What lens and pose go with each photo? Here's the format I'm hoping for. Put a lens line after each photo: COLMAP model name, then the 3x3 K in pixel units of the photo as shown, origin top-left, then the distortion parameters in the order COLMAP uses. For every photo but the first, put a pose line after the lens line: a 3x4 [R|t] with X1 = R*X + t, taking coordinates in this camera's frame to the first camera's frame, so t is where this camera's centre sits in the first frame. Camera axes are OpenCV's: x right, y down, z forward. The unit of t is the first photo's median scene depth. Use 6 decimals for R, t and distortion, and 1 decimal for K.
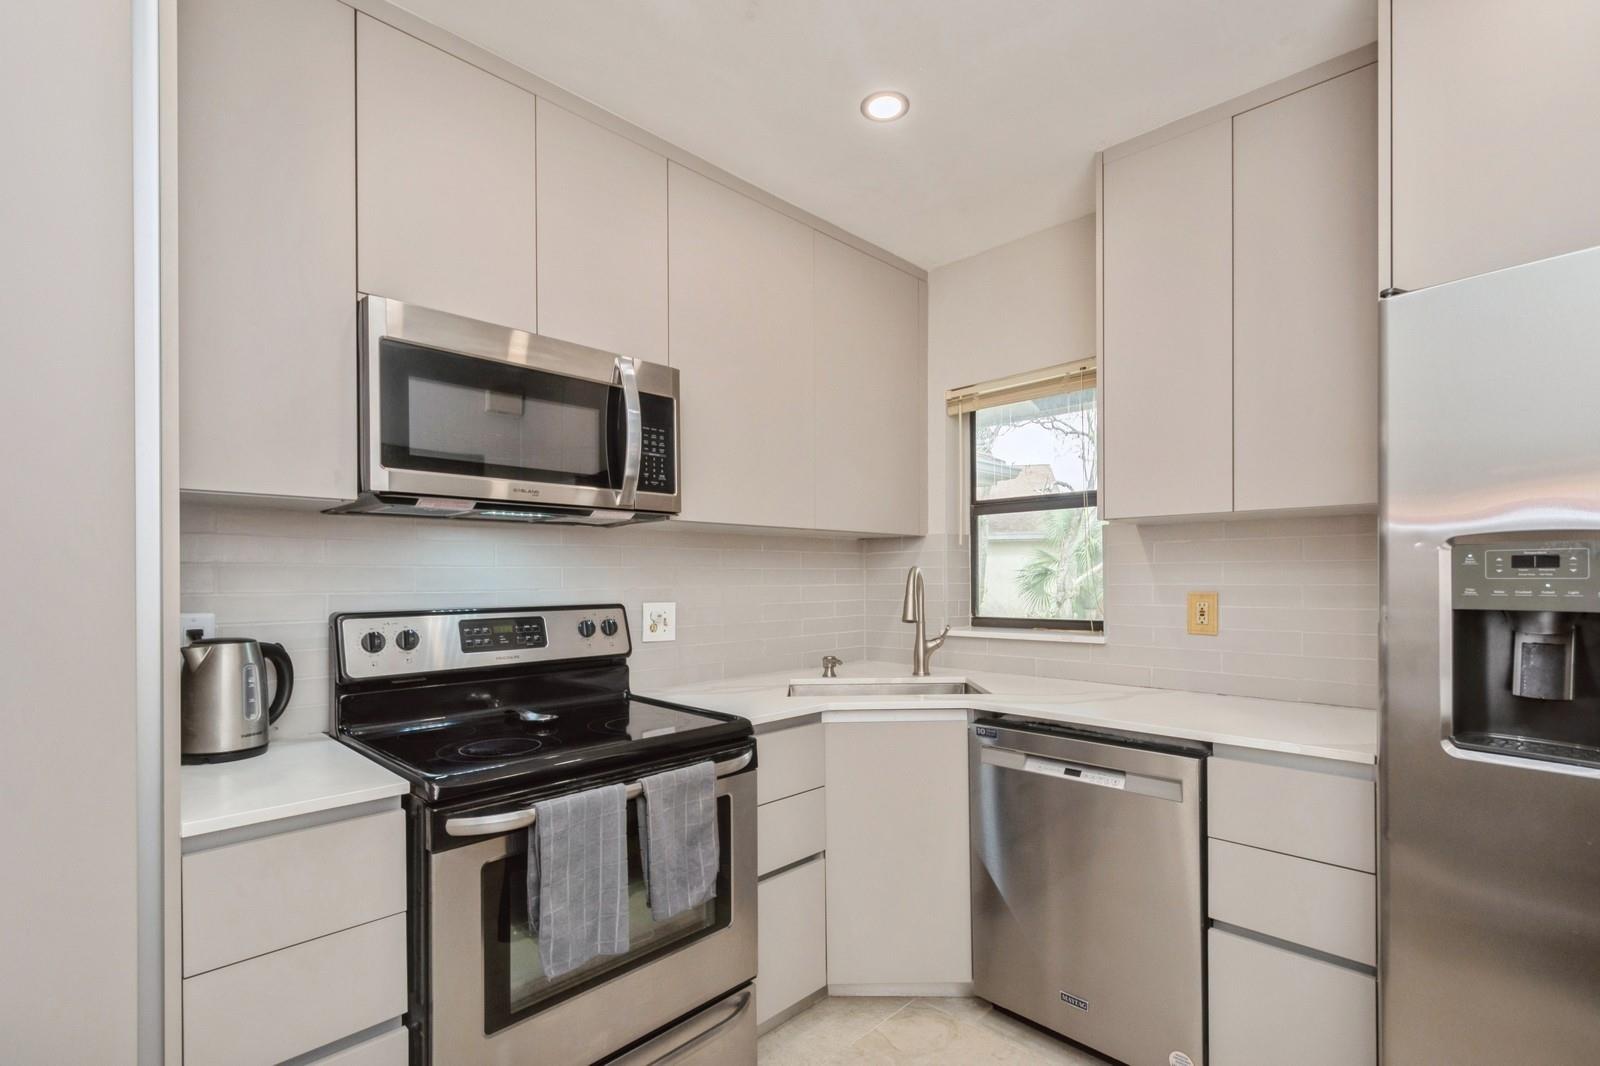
lens RADIAL K [[731.9, 0, 817.2], [0, 731.9, 579.2], [0, 0, 1]] dist [-0.001160, -0.000309]
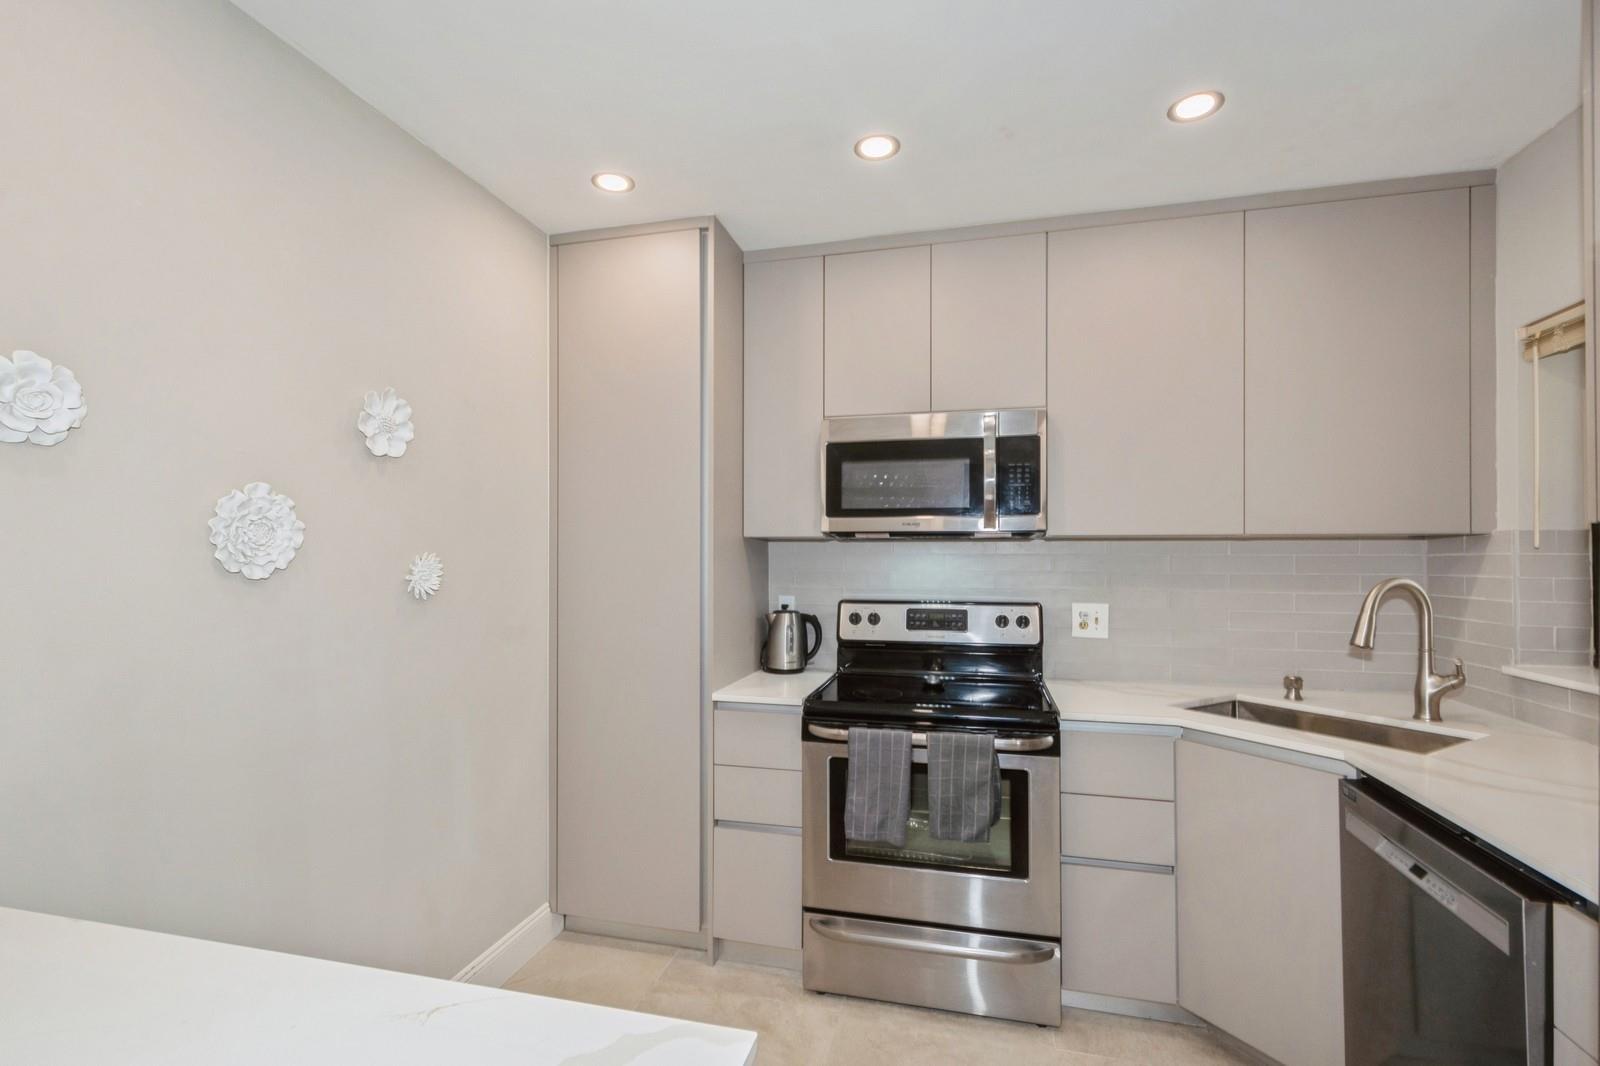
lens RADIAL K [[731.9, 0, 807.4], [0, 731.9, 541.8], [0, 0, 1]] dist [-0.001160, -0.000309]
pose [[0.493114, -0.005938, -0.869945, 0.683954], [-0.005003, 0.999941, -0.009661, -0.061586], [0.869950, 0.009116, 0.493055, 0.082984]]
